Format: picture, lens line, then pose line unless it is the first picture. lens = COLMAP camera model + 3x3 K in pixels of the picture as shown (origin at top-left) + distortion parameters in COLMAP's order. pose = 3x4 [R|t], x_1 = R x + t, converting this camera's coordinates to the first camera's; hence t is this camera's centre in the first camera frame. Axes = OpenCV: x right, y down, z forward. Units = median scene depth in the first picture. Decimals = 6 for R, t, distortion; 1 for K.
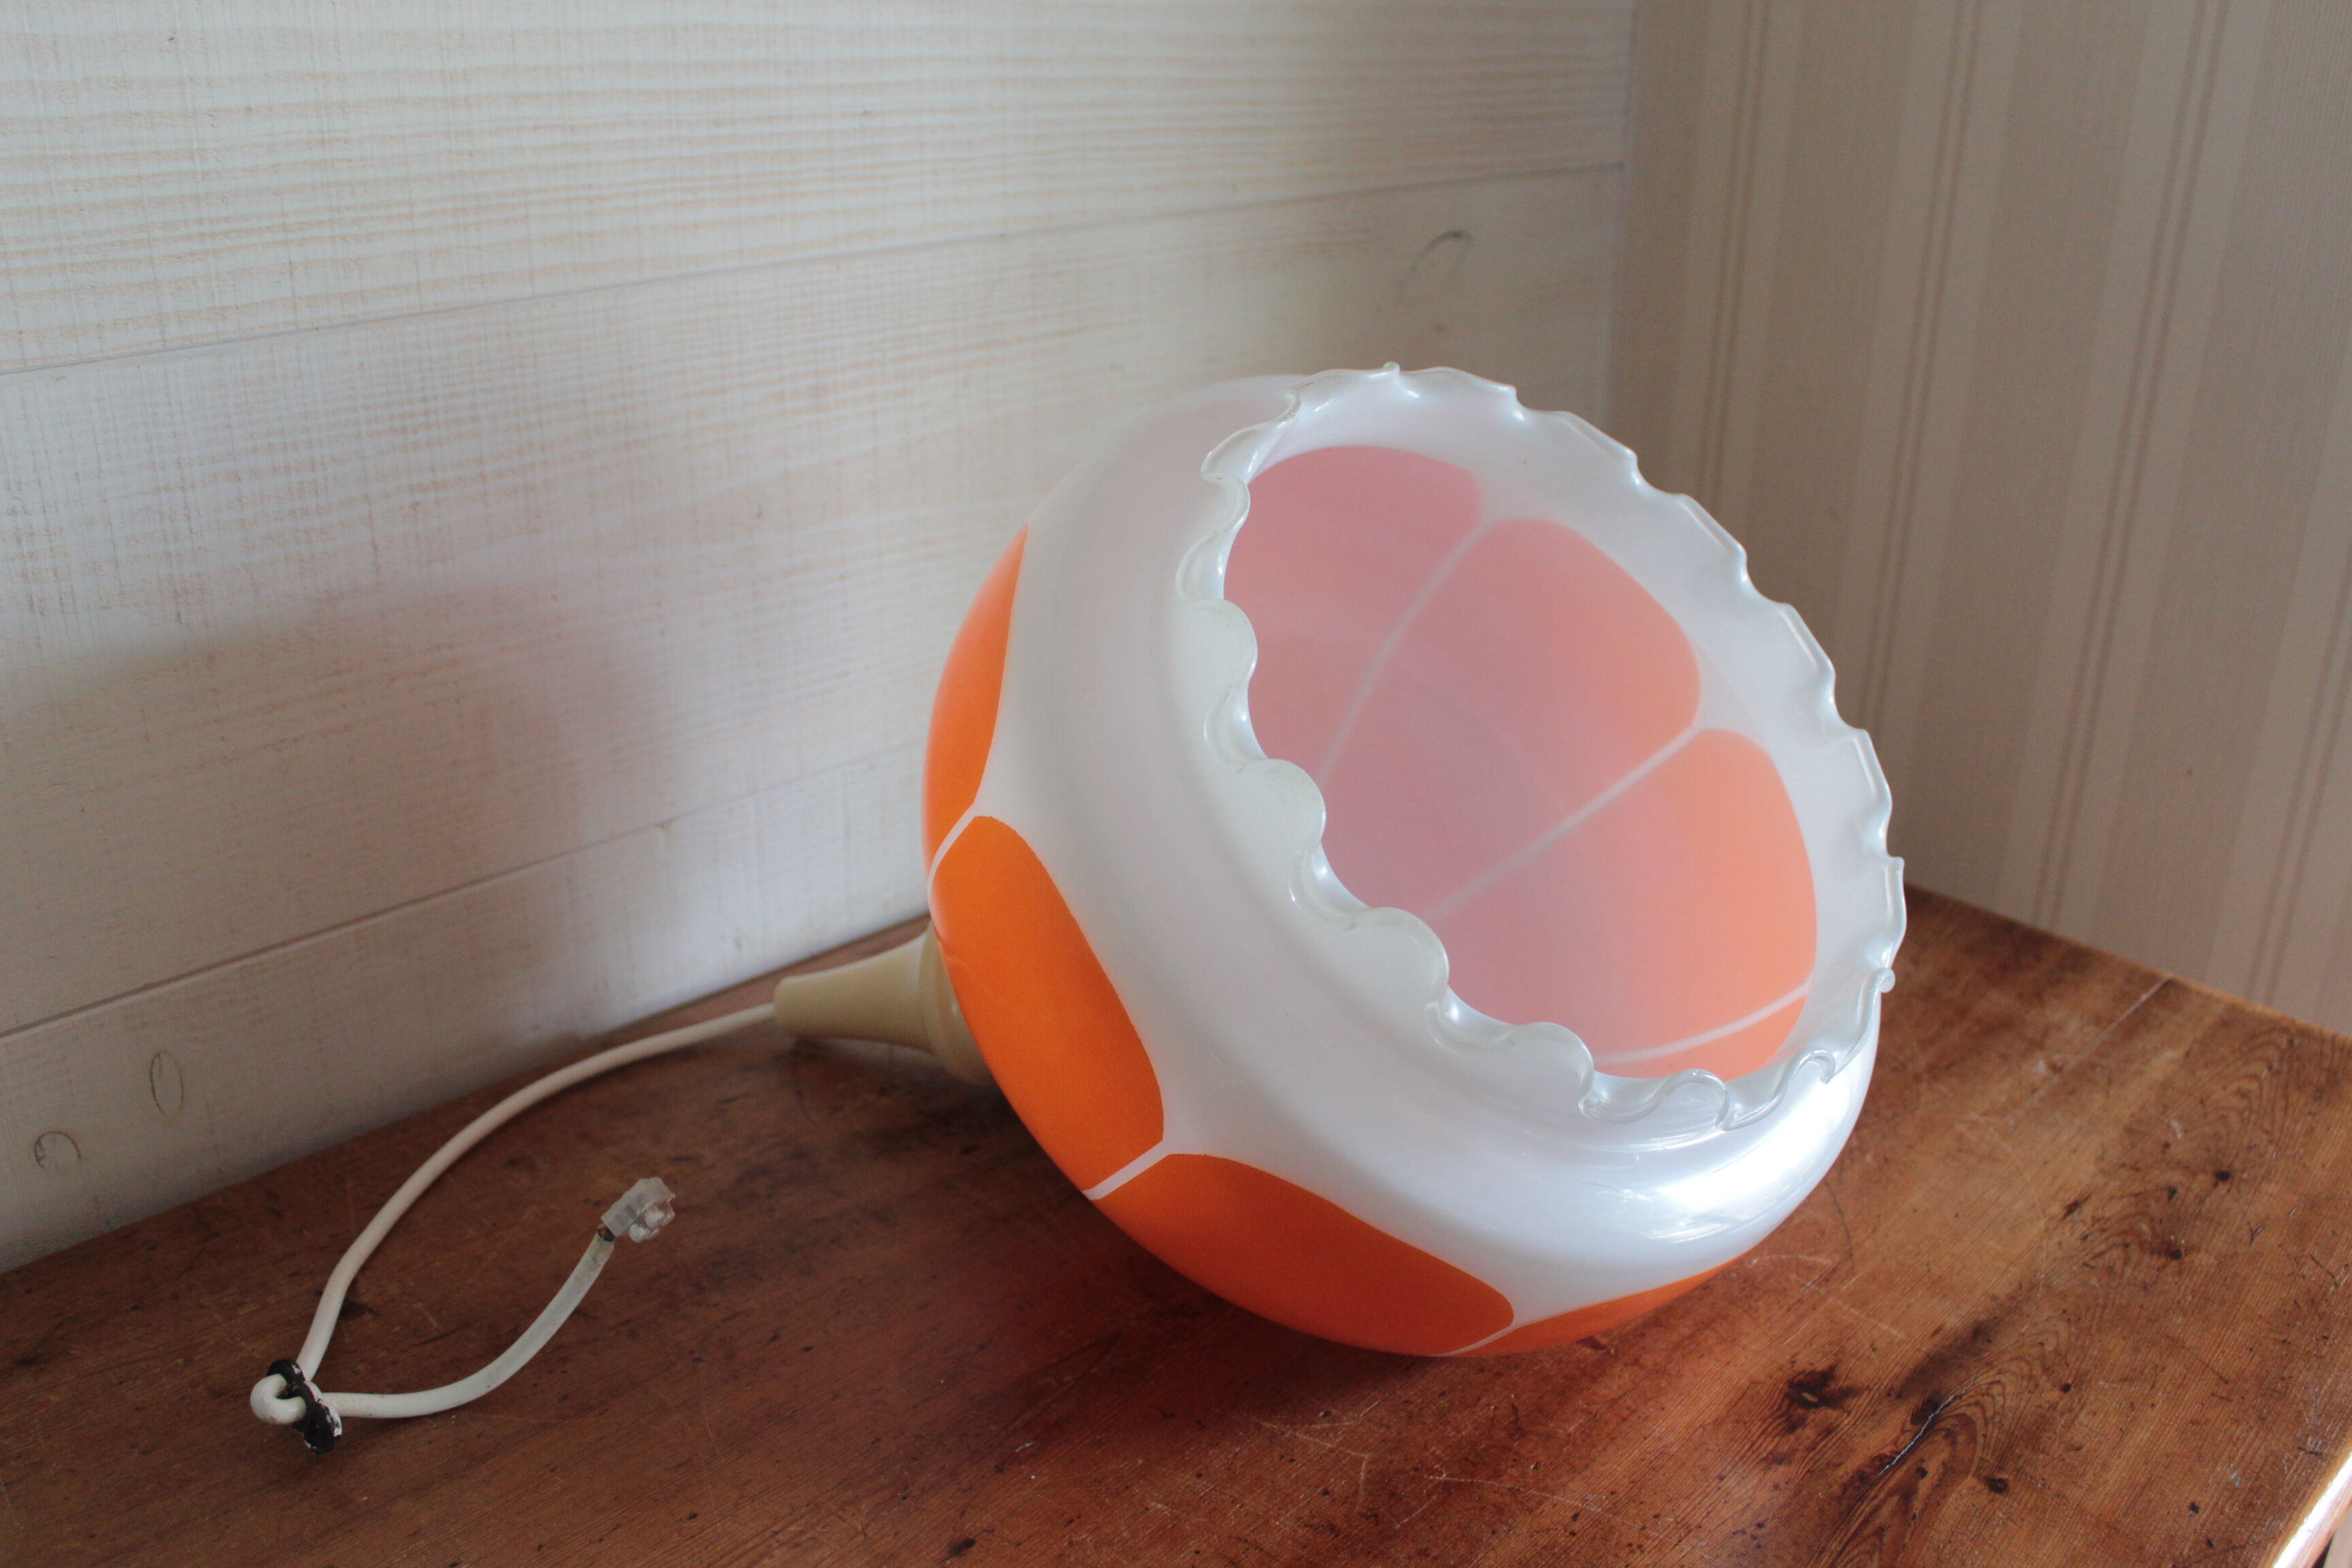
lens RADIAL K [[2168.0, 0, 1188.9], [0, 2168.0, 786.2], [0, 0, 1]] dist [-0.082602, 0.000000]
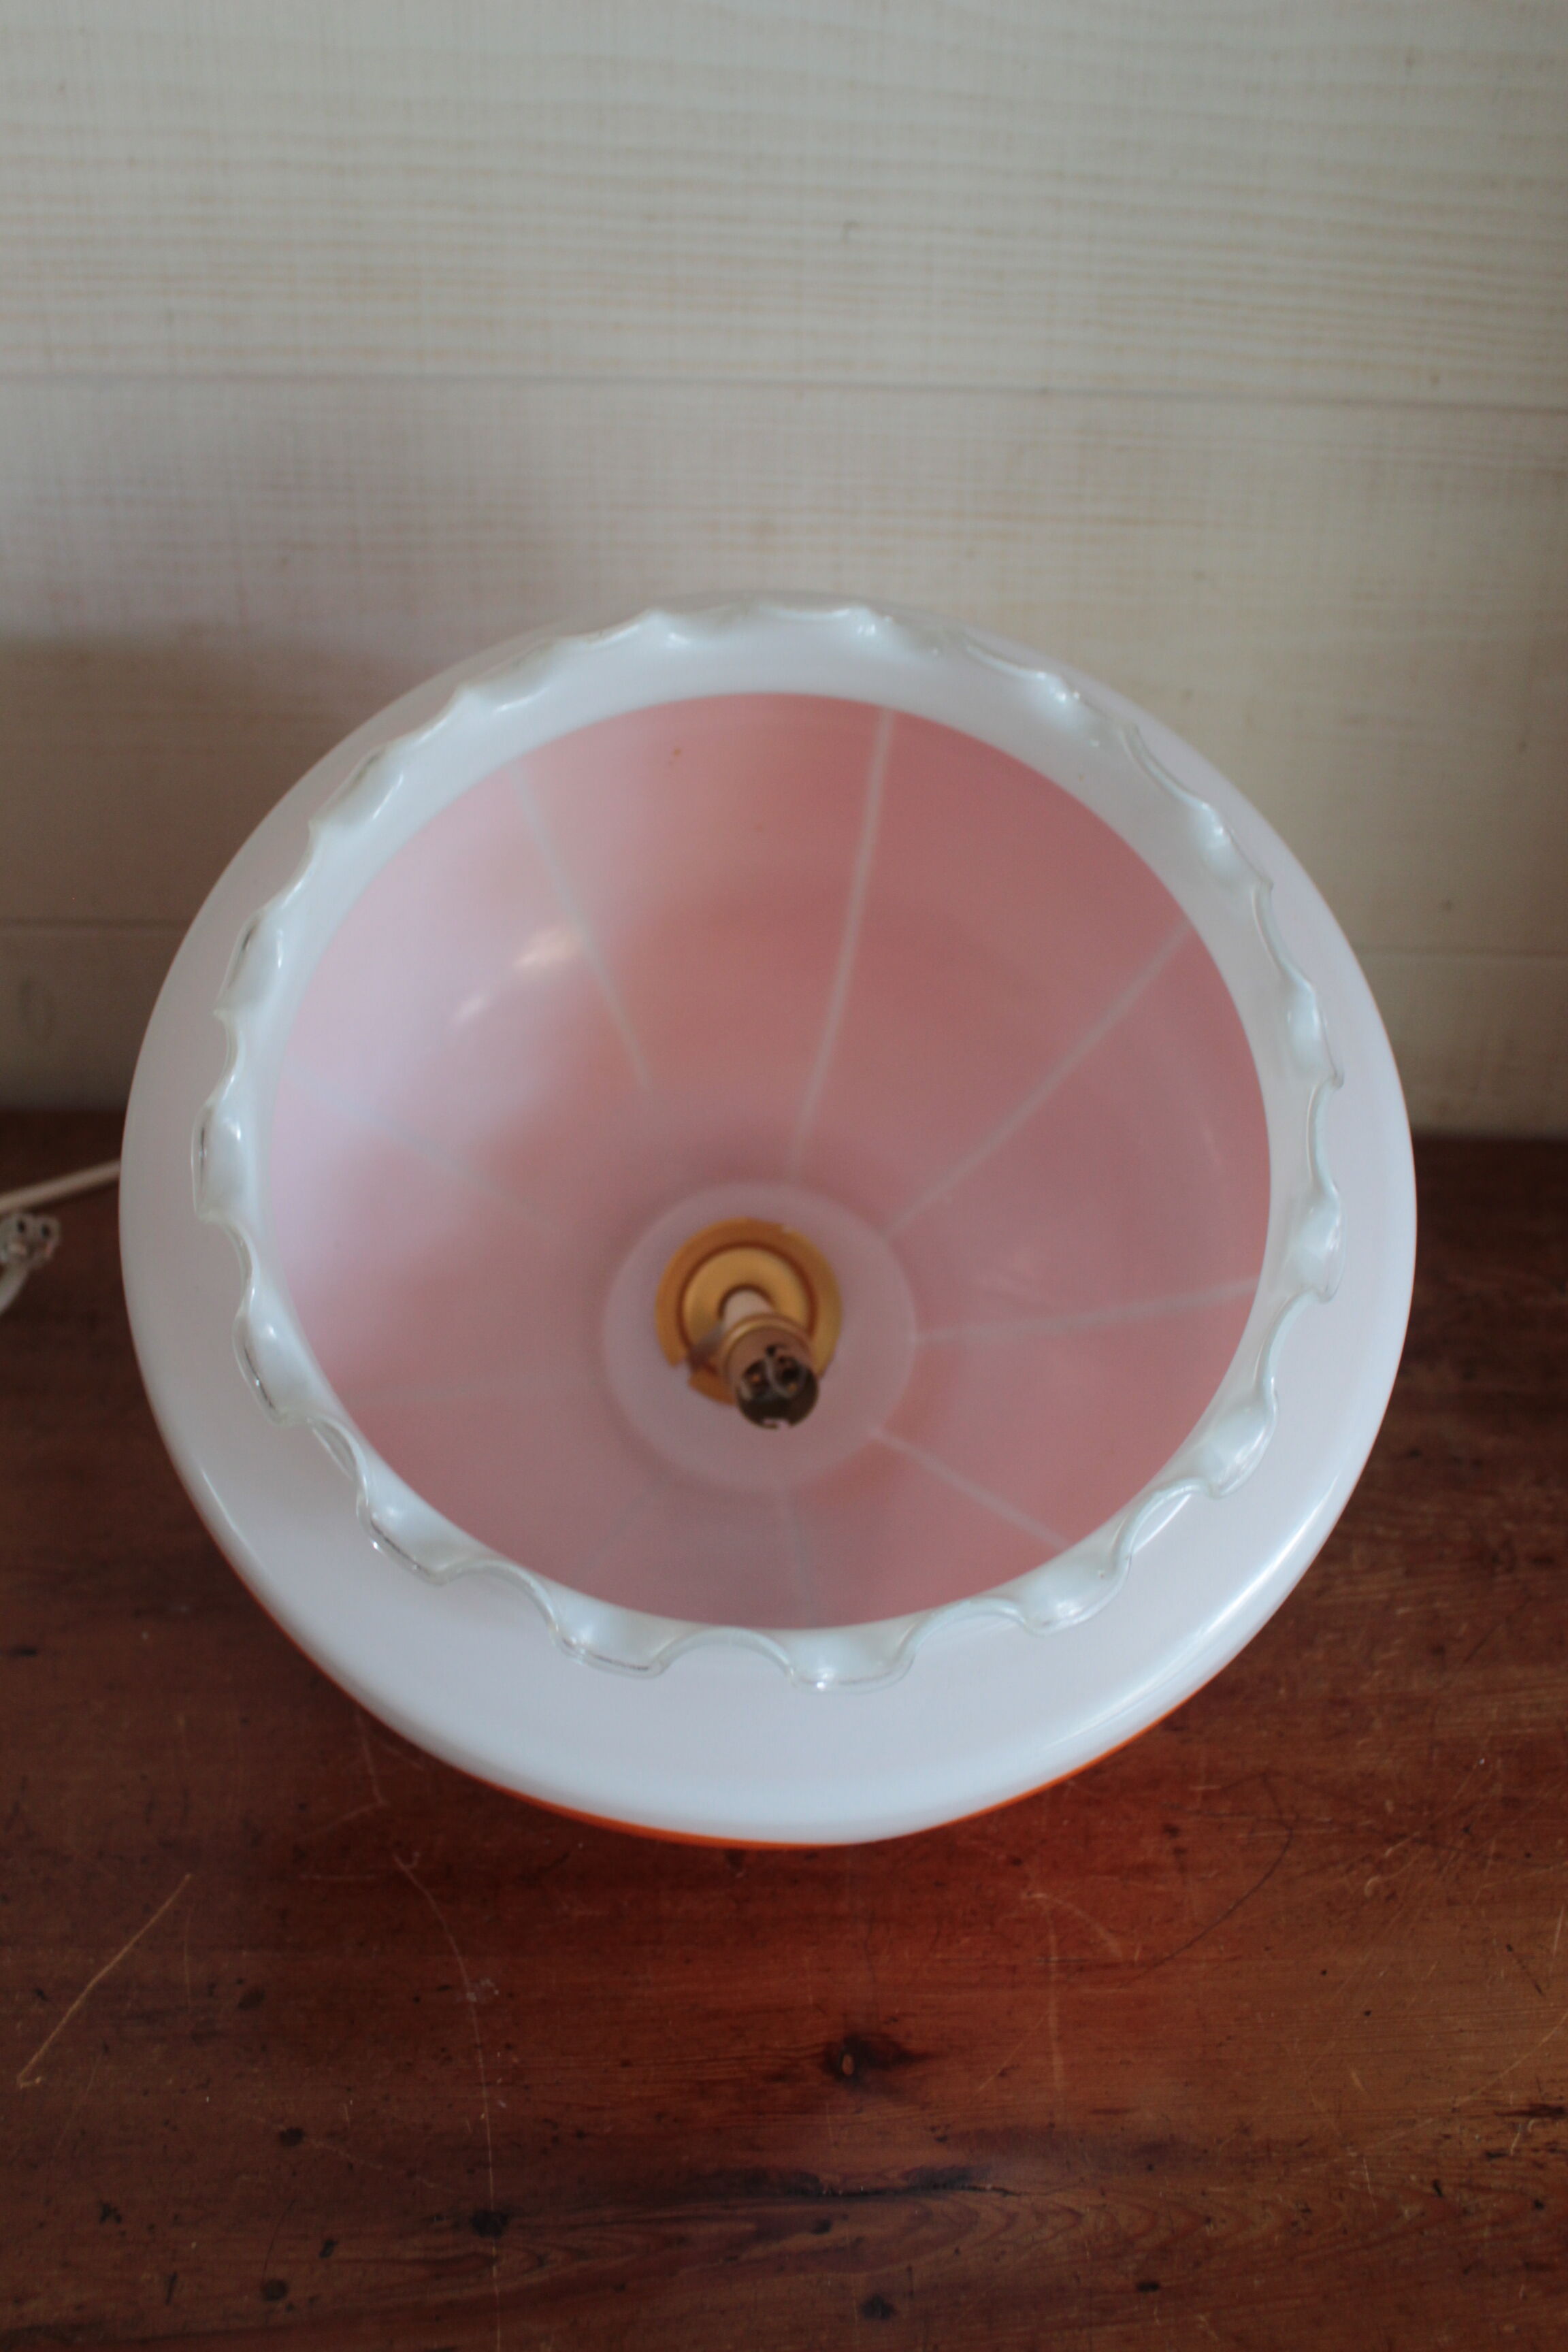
lens RADIAL K [[2168.0, 0, 780.9], [0, 2168.0, 1174.7], [0, 0, 1]] dist [-0.082602, 0.000000]
pose [[0.706541, 0.360780, -0.608800, 0.556512], [-0.282045, 0.932567, 0.225321, -0.155332], [0.649038, 0.012510, 0.760653, 0.361044]]
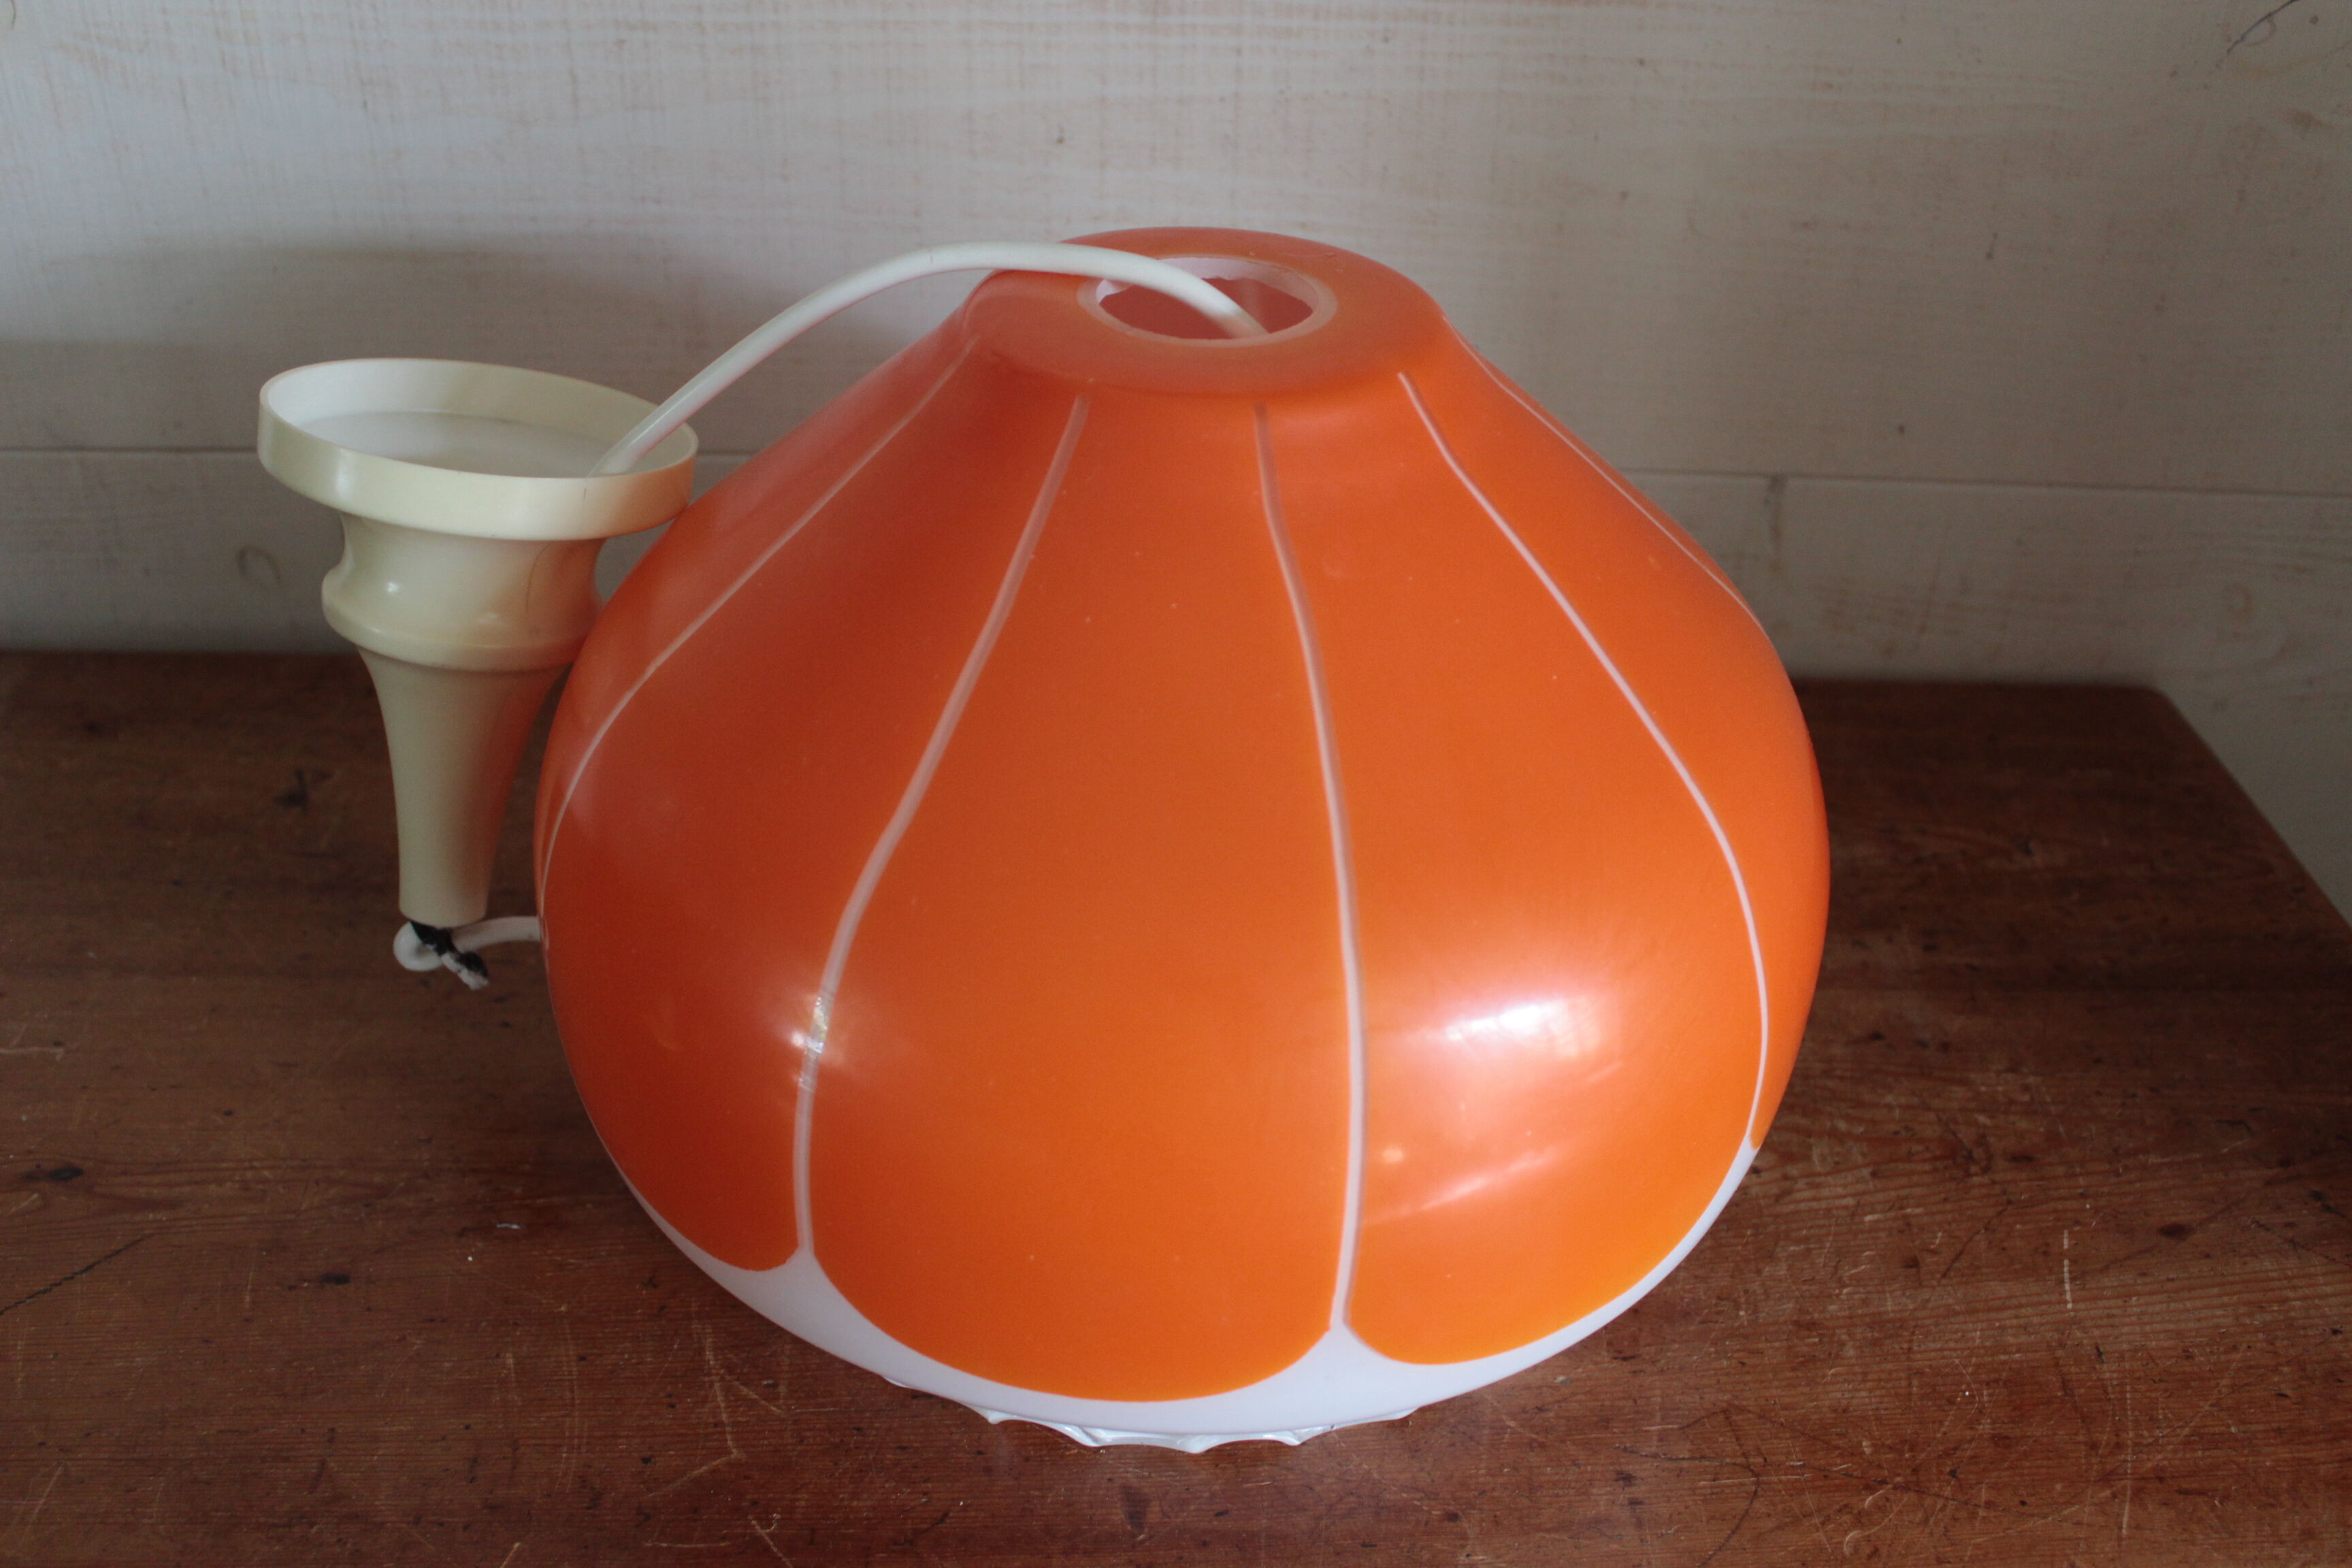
lens RADIAL K [[2168.0, 0, 1189.3], [0, 2168.0, 791.0], [0, 0, 1]] dist [-0.082602, 0.000000]
pose [[0.717050, 0.387104, -0.579647, 0.484085], [-0.283720, 0.921691, 0.264555, -0.146394], [0.636665, -0.025242, 0.770727, 0.428729]]
